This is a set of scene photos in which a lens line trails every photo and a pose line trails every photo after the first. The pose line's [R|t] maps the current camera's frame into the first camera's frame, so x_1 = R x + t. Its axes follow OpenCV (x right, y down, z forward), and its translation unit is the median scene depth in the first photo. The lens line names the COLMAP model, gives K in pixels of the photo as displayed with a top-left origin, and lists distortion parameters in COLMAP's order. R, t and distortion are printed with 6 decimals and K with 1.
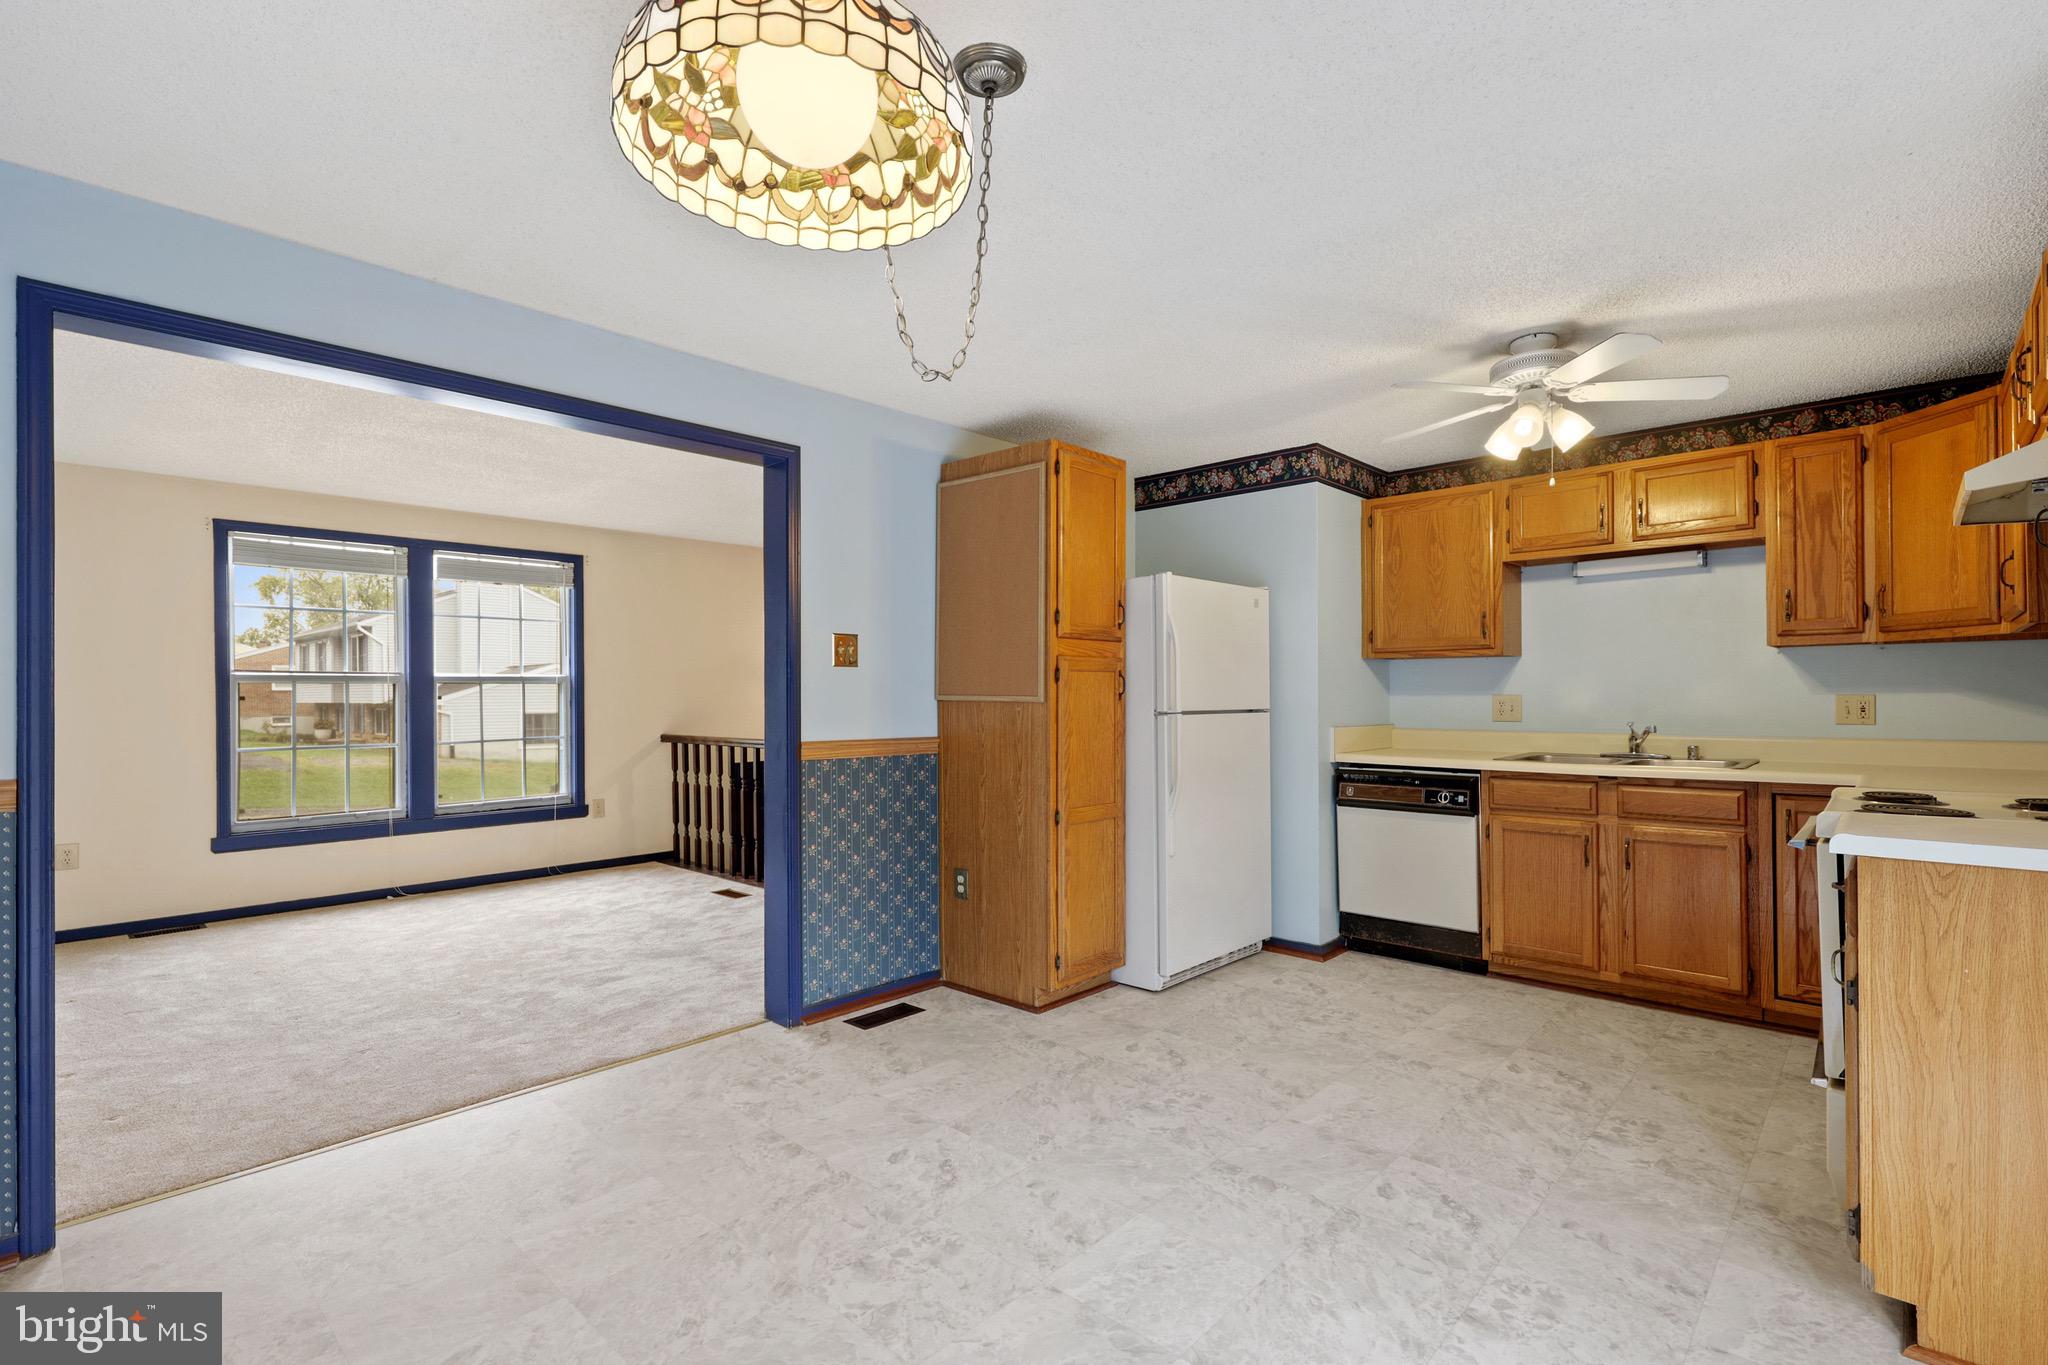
lens RADIAL K [[952.0, 0, 1040.3], [0, 952.0, 689.0], [0, 0, 1]] dist [0.004774, -0.001027]
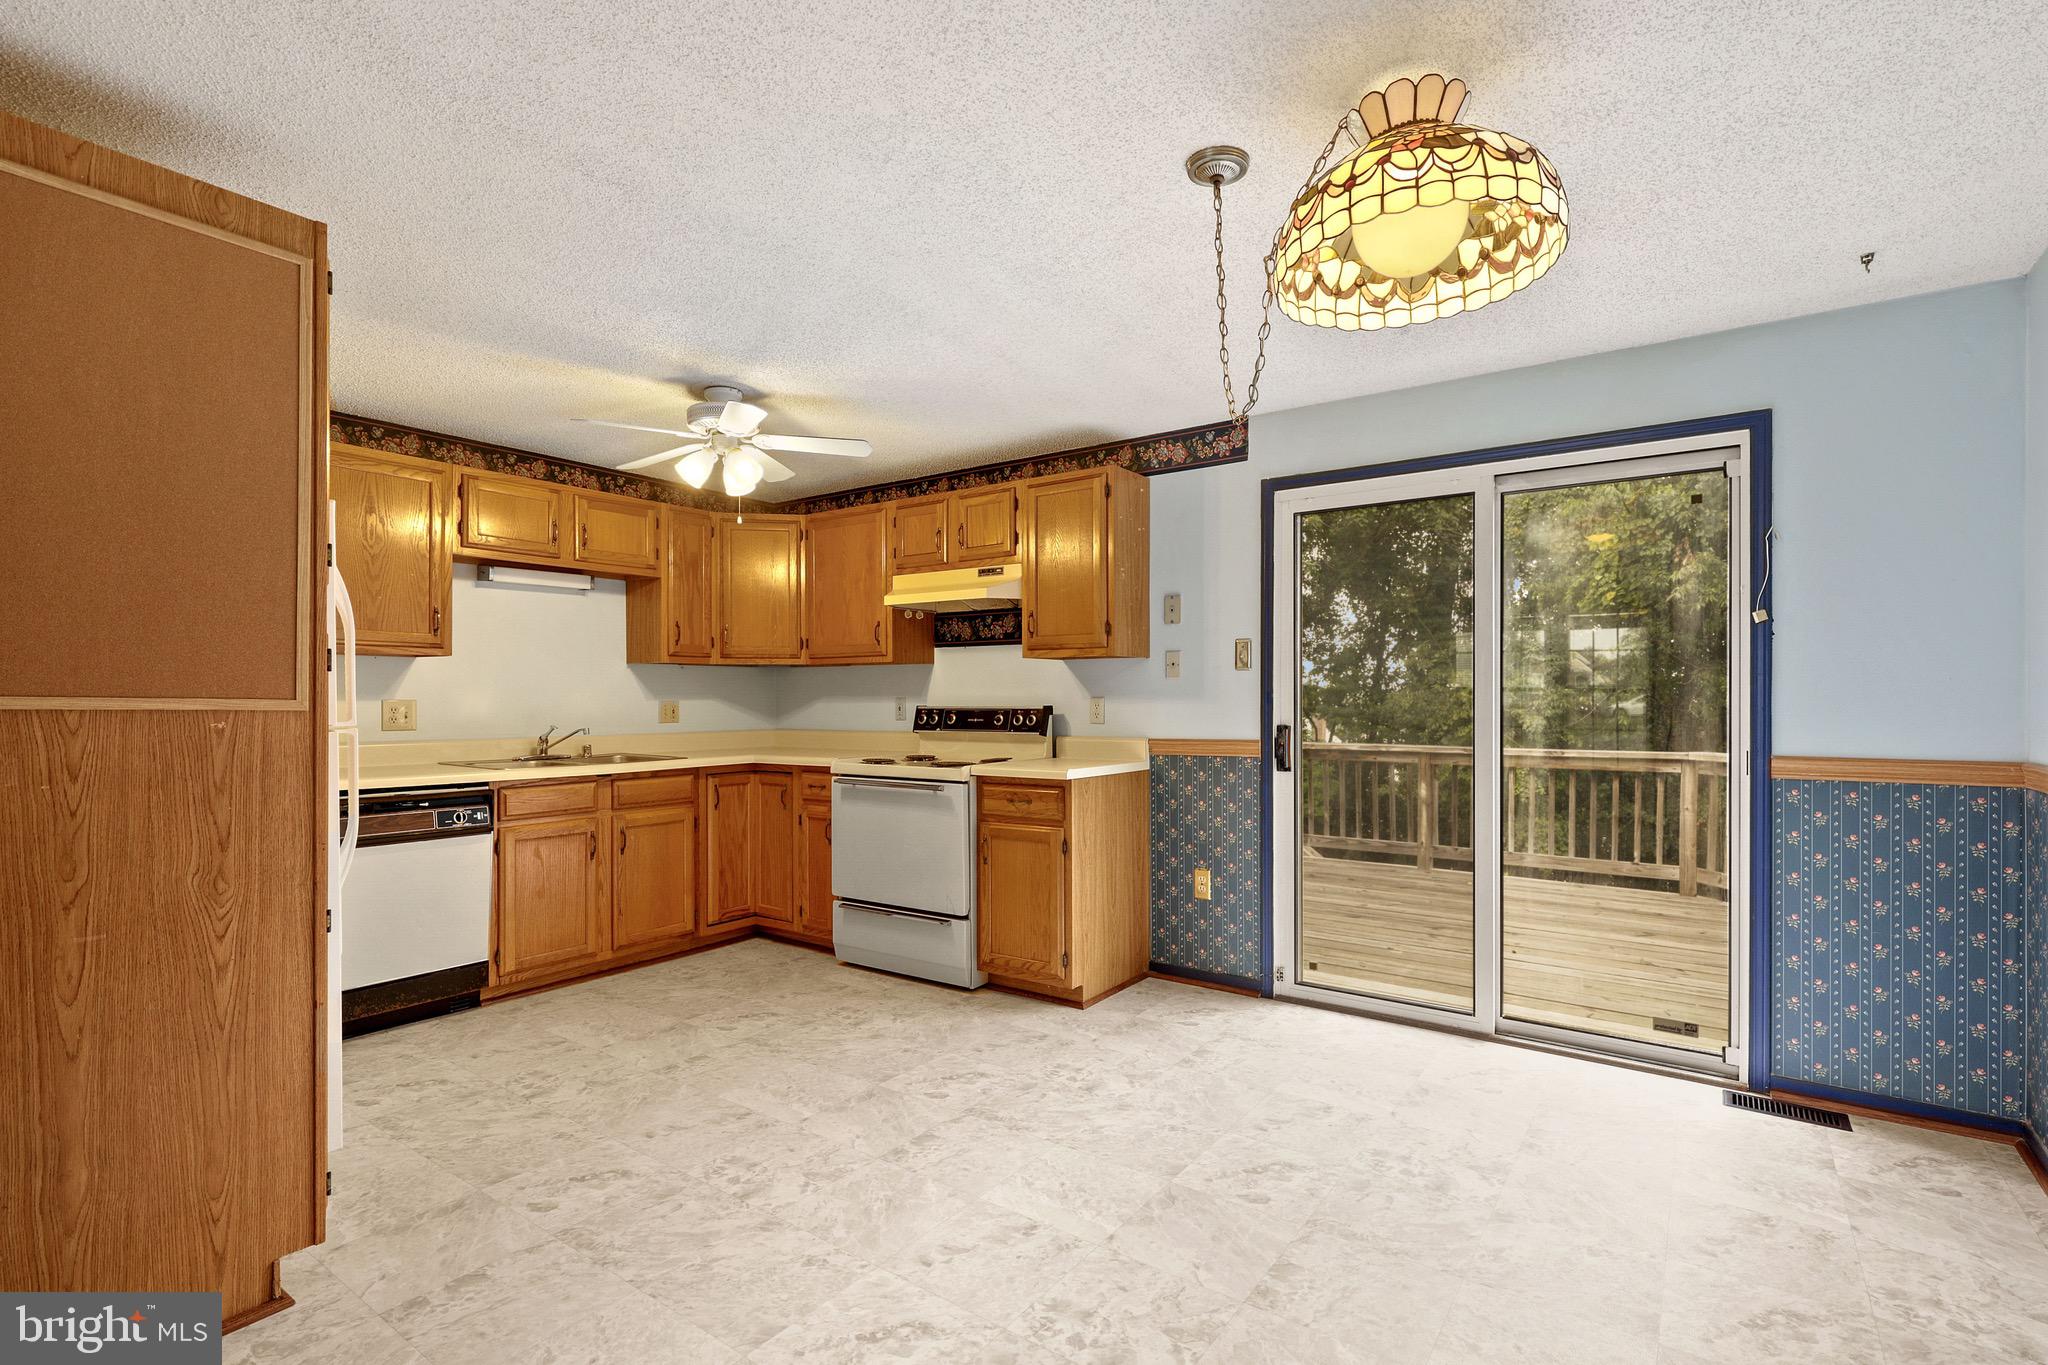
lens RADIAL K [[952.0, 0, 1038.1], [0, 952.0, 698.1], [0, 0, 1]] dist [0.004774, -0.001027]
pose [[-0.123445, 0.005395, 0.992337, -0.613611], [-0.006470, 0.999960, -0.006241, 0.007916], [-0.992330, -0.007191, -0.123405, 0.700788]]
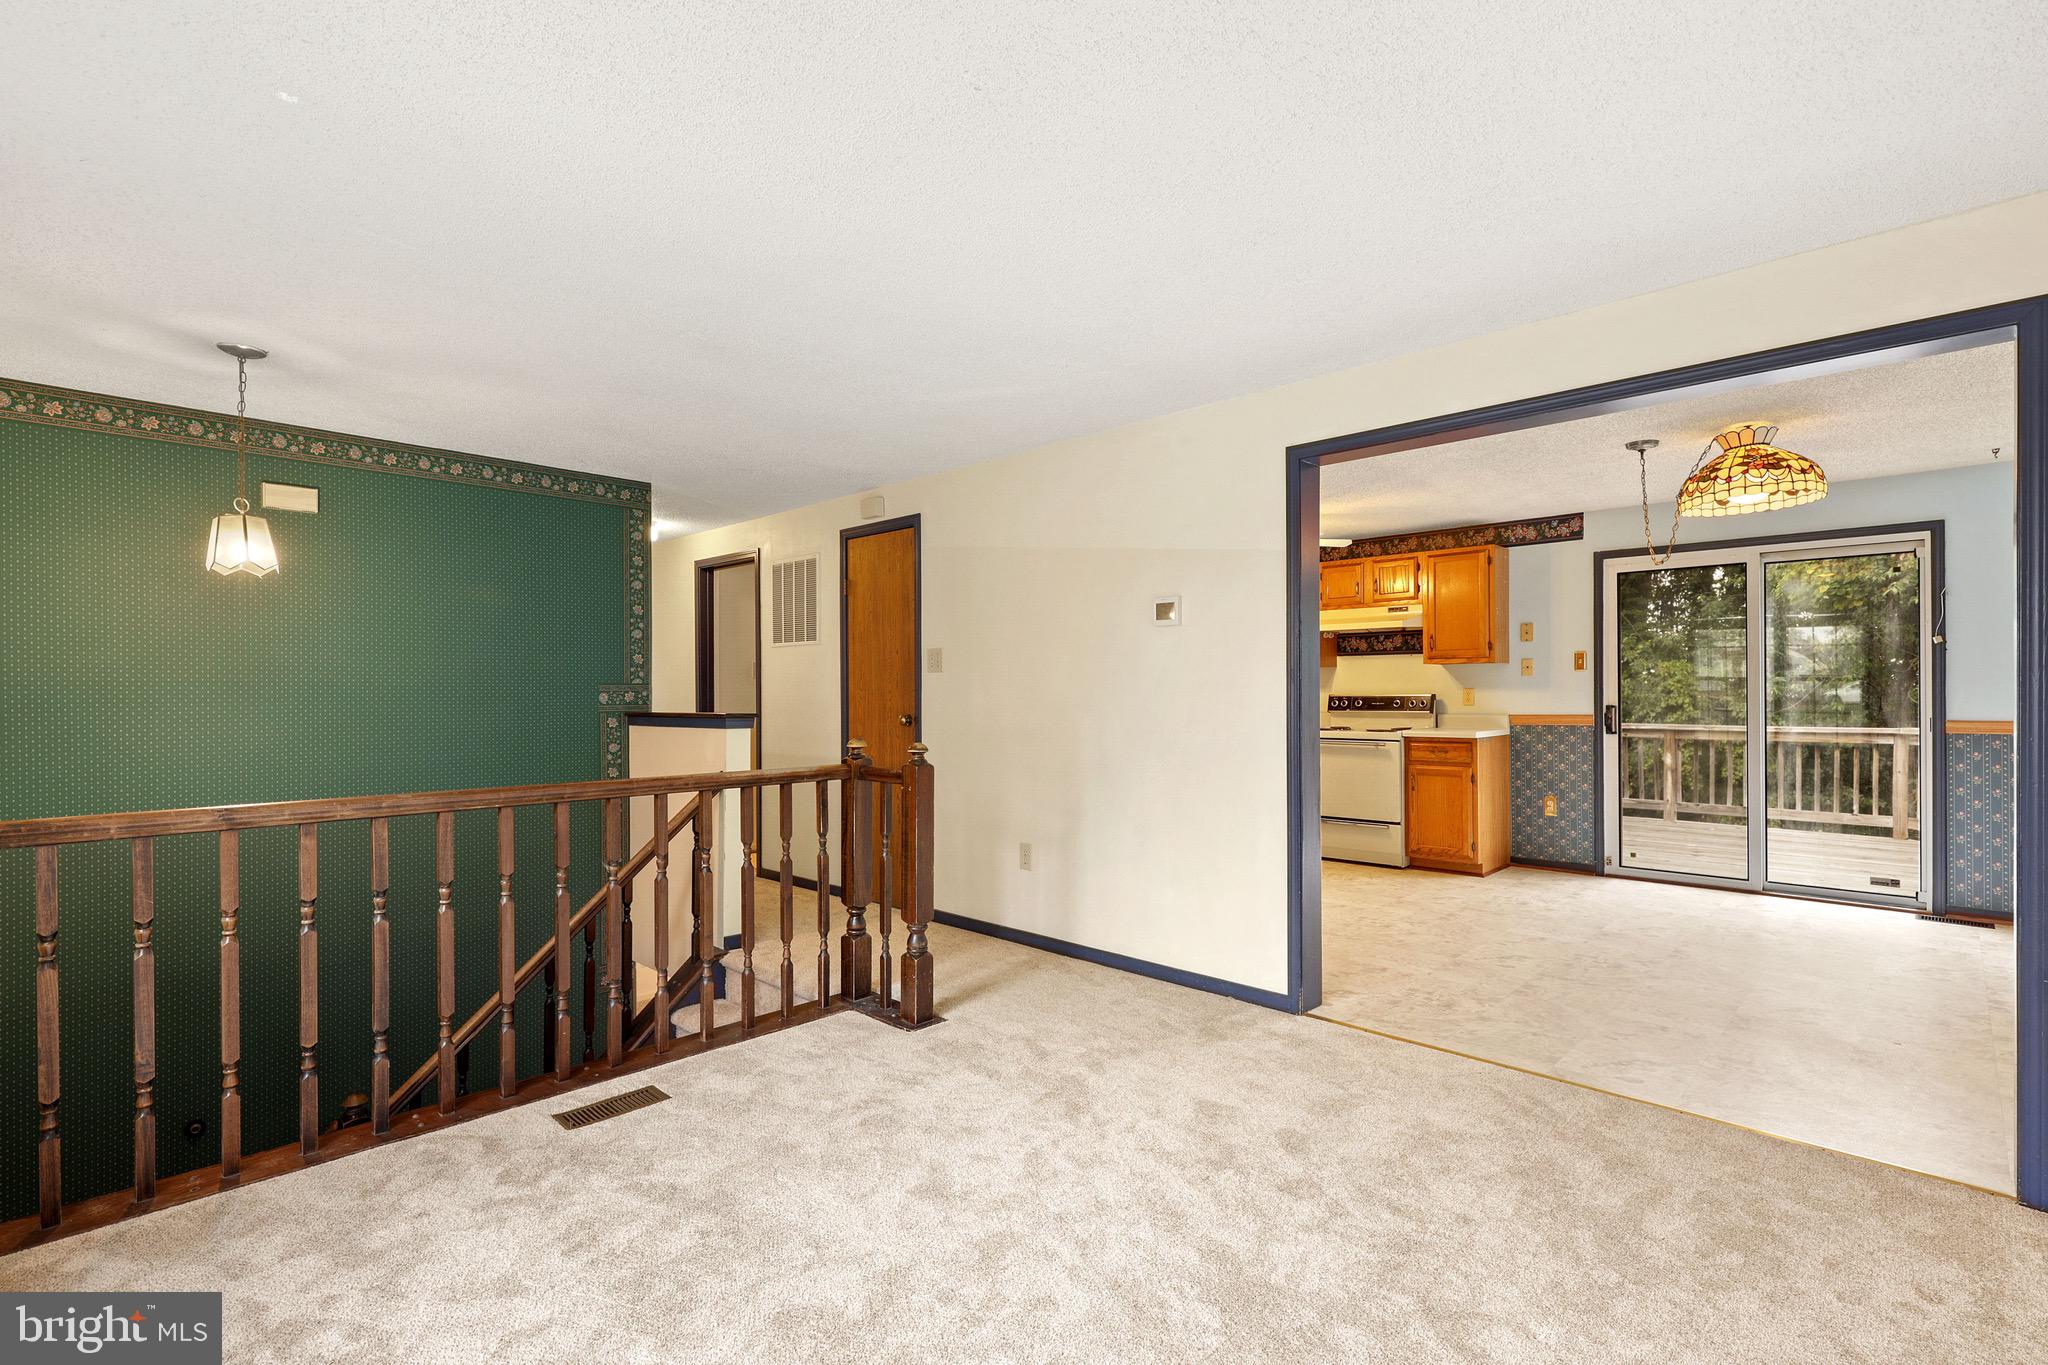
lens RADIAL K [[952.0, 0, 1031.1], [0, 952.0, 687.2], [0, 0, 1]] dist [0.004774, -0.001027]
pose [[0.023990, 0.007349, 0.999685, -1.360111], [-0.001658, 0.999972, -0.007311, 0.011895], [-0.999711, -0.001482, 0.024001, 1.324268]]
